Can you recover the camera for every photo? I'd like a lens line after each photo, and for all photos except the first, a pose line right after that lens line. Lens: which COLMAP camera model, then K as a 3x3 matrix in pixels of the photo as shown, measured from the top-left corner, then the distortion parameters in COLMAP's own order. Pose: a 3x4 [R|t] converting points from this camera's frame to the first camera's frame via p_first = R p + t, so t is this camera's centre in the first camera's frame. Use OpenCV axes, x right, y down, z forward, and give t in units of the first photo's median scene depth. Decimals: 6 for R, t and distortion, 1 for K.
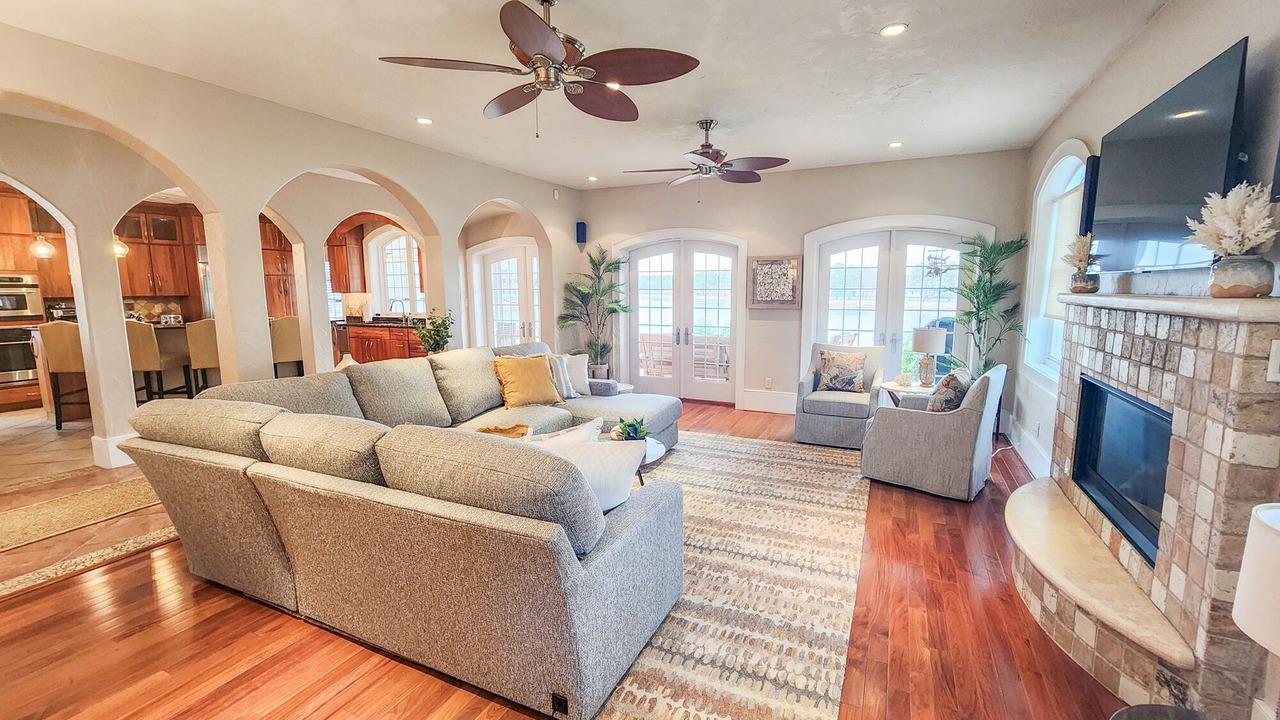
lens RADIAL K [[529.5, 0, 646.7], [0, 529.5, 360.3], [0, 0, 1]] dist [0.002083, 0.000392]
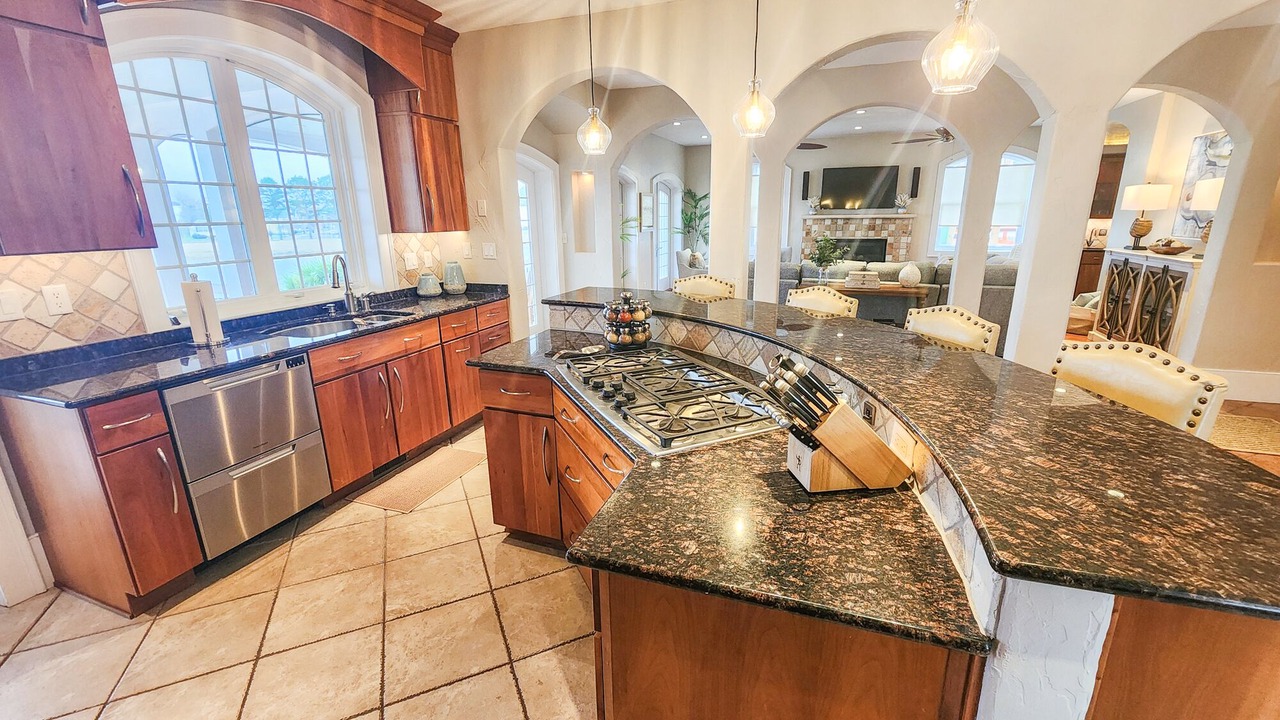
lens RADIAL K [[529.5, 0, 647.6], [0, 529.5, 364.1], [0, 0, 1]] dist [0.002083, 0.000392]
pose [[-0.086751, -0.267518, 0.959640, -1.700243], [0.149681, 0.948836, 0.278038, -0.218040], [-0.984921, 0.167760, -0.042271, 1.573909]]
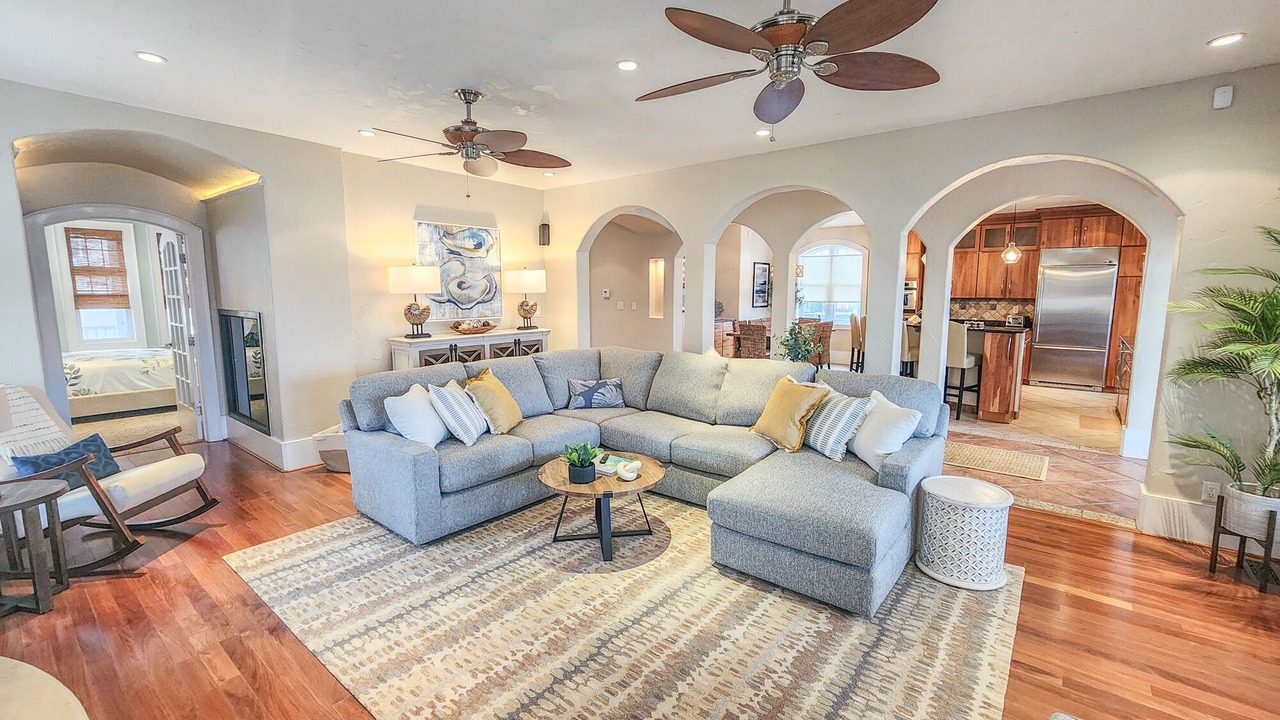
lens RADIAL K [[536.6, 0, 651.6], [0, 536.6, 362.4], [0, 0, 1]] dist [-0.000814, -0.000333]
pose [[-0.223596, 0.139275, -0.964680, 0.633644], [-0.135122, 0.975752, 0.172193, -0.154885], [0.965270, 0.168851, -0.199355, 0.984826]]
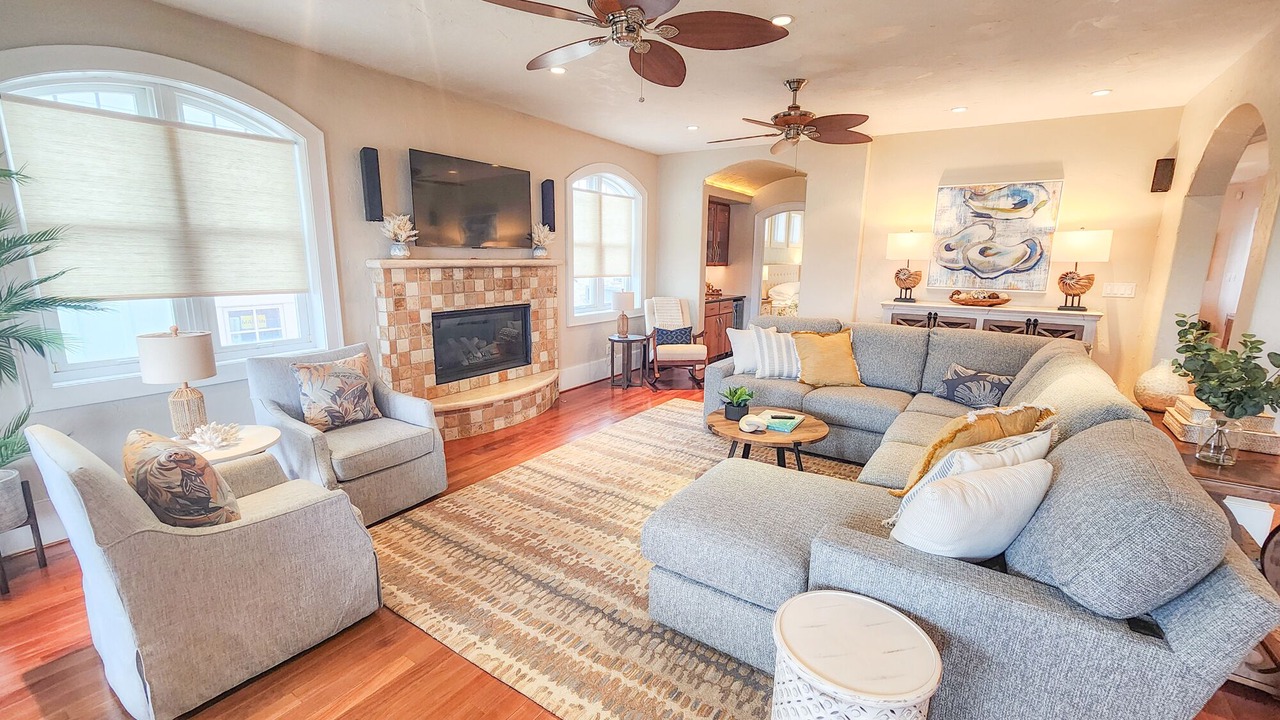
lens RADIAL K [[536.6, 0, 641.6], [0, 536.6, 358.0], [0, 0, 1]] dist [-0.000814, -0.000333]
pose [[-0.988418, -0.035428, 0.147563, 0.007883], [0.013772, 0.947414, 0.319713, -0.216255], [-0.151130, 0.318042, -0.935954, 1.540381]]
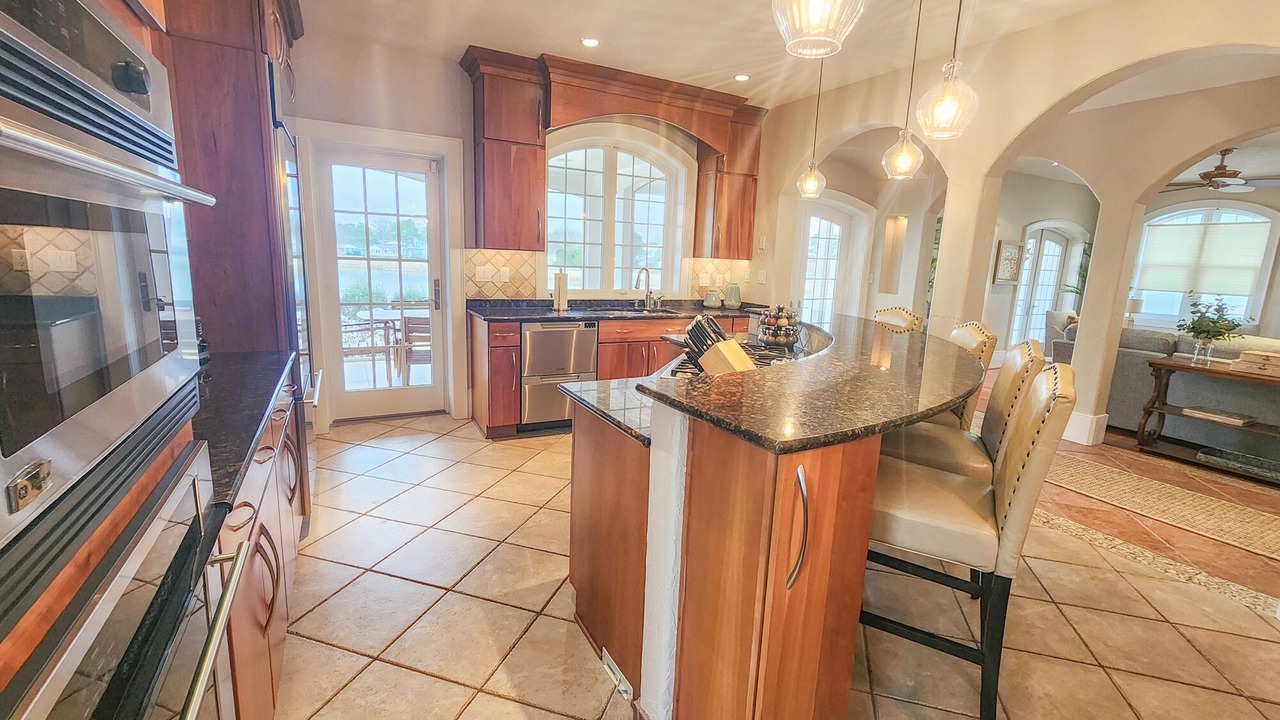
lens RADIAL K [[557.4, 0, 651.0], [0, 557.4, 363.5], [0, 0, 1]] dist [-0.003205, -0.000325]
pose [[0.589094, -0.123226, 0.798613, -1.839896], [0.065860, 0.992338, 0.104537, -0.146763], [-0.805376, -0.008985, 0.592696, 1.258844]]
